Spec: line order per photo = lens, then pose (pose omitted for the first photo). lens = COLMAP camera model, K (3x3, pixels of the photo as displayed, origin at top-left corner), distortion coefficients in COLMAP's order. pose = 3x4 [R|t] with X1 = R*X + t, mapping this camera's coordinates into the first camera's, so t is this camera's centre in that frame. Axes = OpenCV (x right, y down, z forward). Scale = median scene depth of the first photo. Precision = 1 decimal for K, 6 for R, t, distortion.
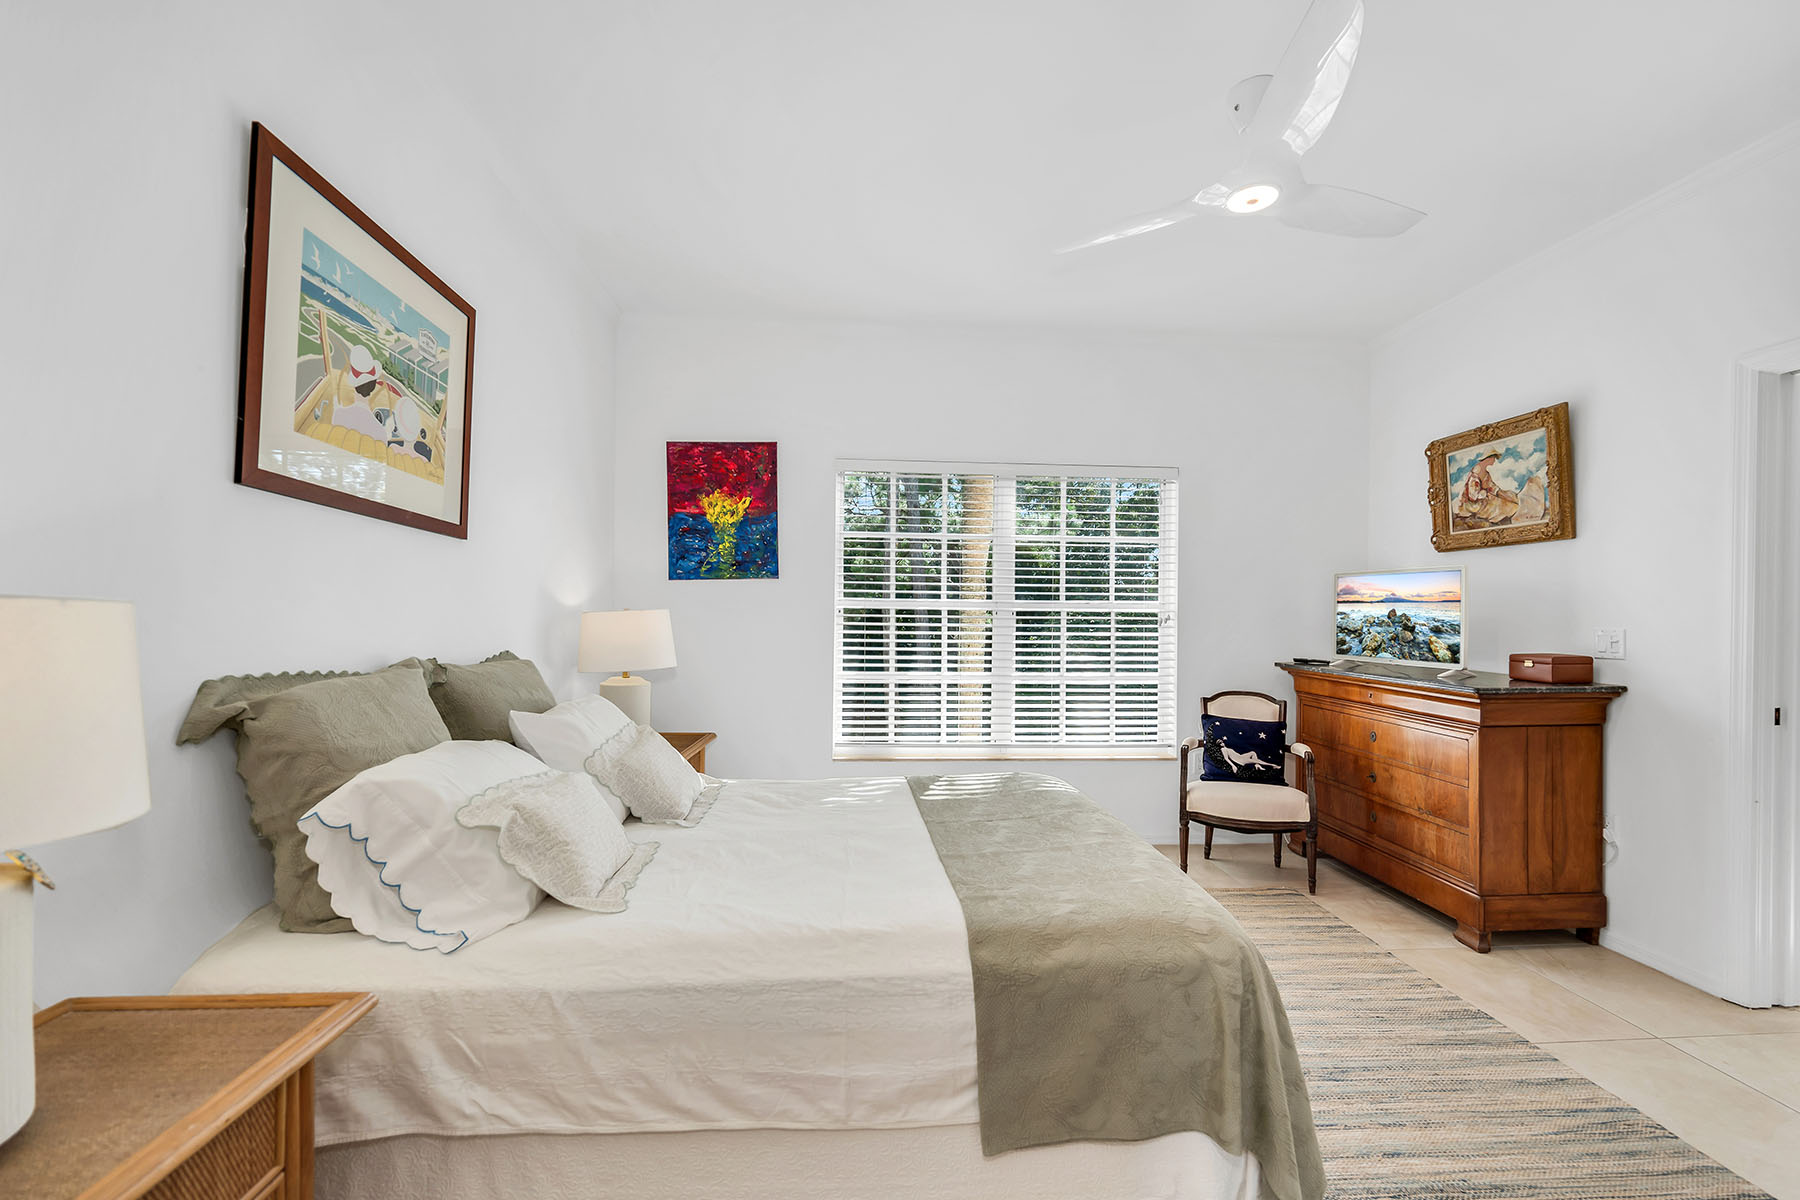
lens RADIAL K [[734.1, 0, 900.8], [0, 734.1, 614.1], [0, 0, 1]] dist [-0.007310, -0.000213]
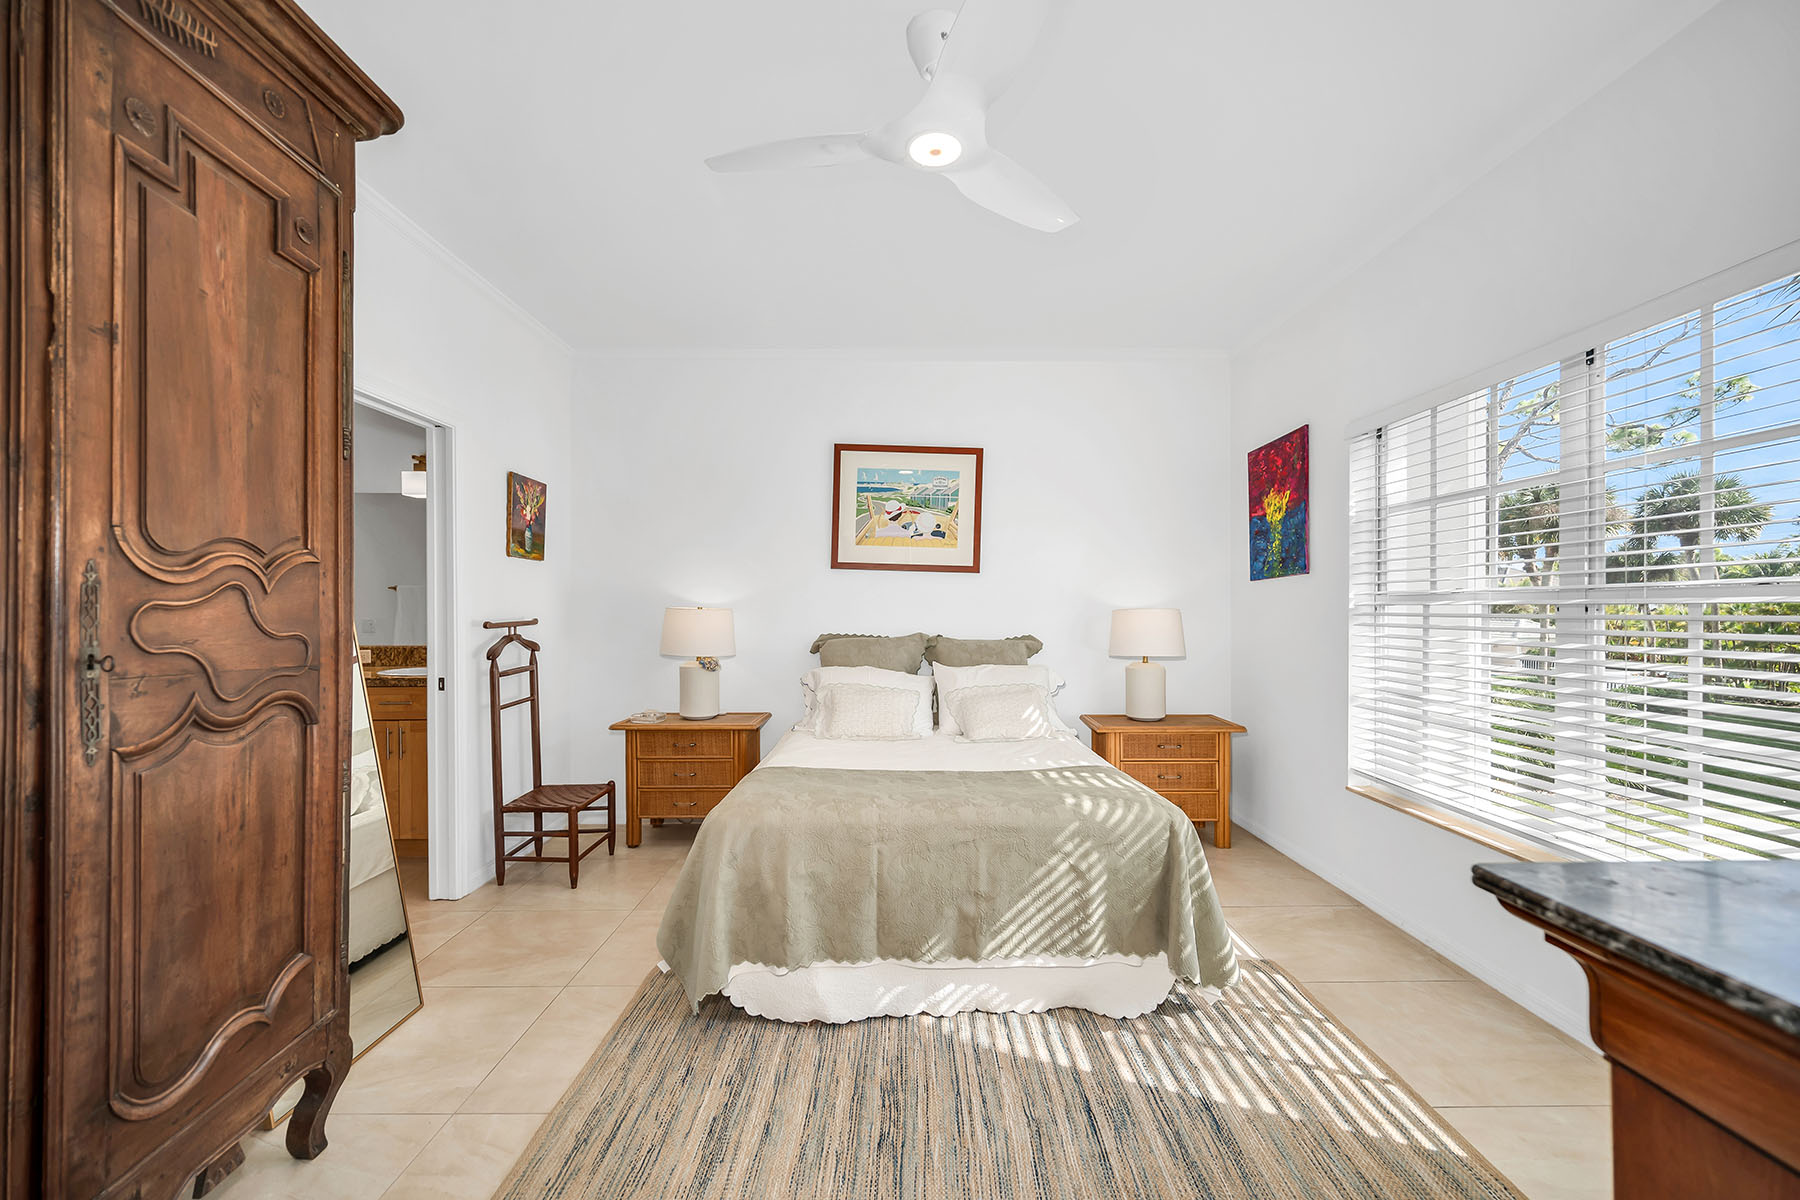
lens RADIAL K [[734.1, 0, 906.3], [0, 734.1, 607.1], [0, 0, 1]] dist [-0.007310, -0.000213]
pose [[-0.069145, -0.011972, -0.997535, 1.591342], [-0.001449, 0.999928, -0.011900, 0.007960], [0.997606, 0.000623, -0.069158, 1.179667]]
